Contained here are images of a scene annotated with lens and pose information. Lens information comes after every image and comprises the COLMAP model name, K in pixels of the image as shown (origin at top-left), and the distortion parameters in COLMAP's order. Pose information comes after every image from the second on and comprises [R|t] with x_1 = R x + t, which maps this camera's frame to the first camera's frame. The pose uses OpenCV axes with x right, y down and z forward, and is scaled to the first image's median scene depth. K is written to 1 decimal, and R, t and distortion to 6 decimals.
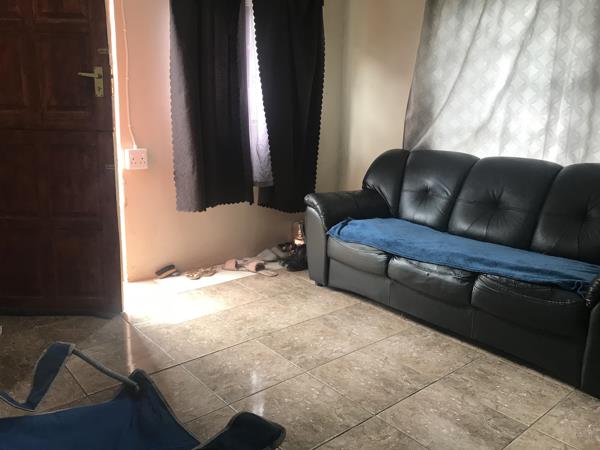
lens RADIAL K [[499.8, 0, 287.4], [0, 499.8, 218.6], [0, 0, 1]] dist [0.036811, -0.057768]
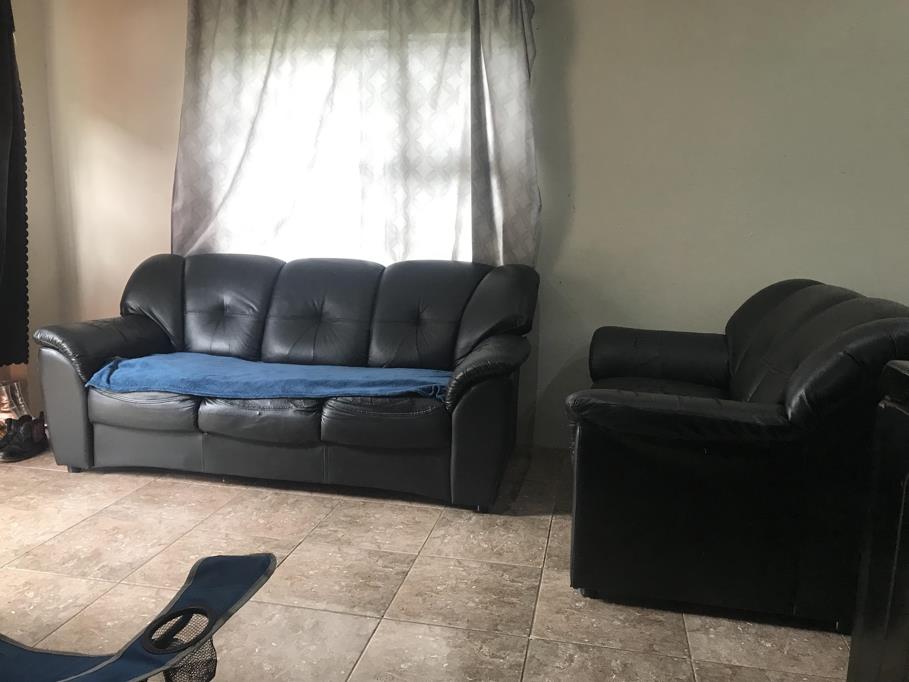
lens RADIAL K [[757.2, 0, 456.1], [0, 757.2, 341.7], [0, 0, 1]] dist [0.036811, -0.057768]
pose [[0.776539, -0.102302, 0.621709, -0.169789], [0.127188, 0.991869, 0.004350, 0.033769], [-0.617099, 0.075696, 0.783236, -0.069584]]
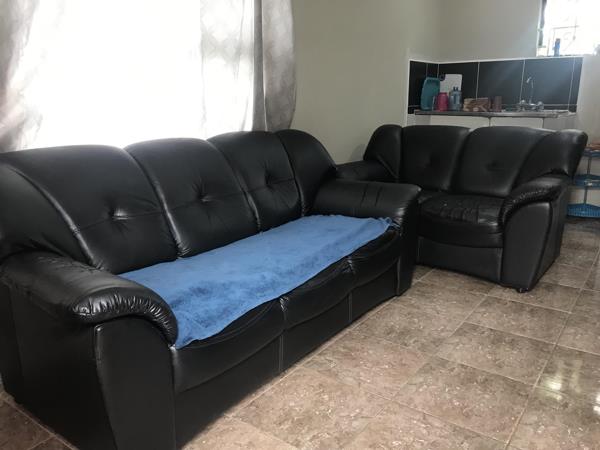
lens RADIAL K [[499.8, 0, 300.8], [0, 499.8, 226.4], [0, 0, 1]] dist [0.036811, -0.057768]
pose [[-0.251404, -0.255693, 0.933497, -0.379192], [0.213180, 0.926161, 0.311096, -0.207621], [-0.944114, 0.277214, -0.178332, 1.059488]]
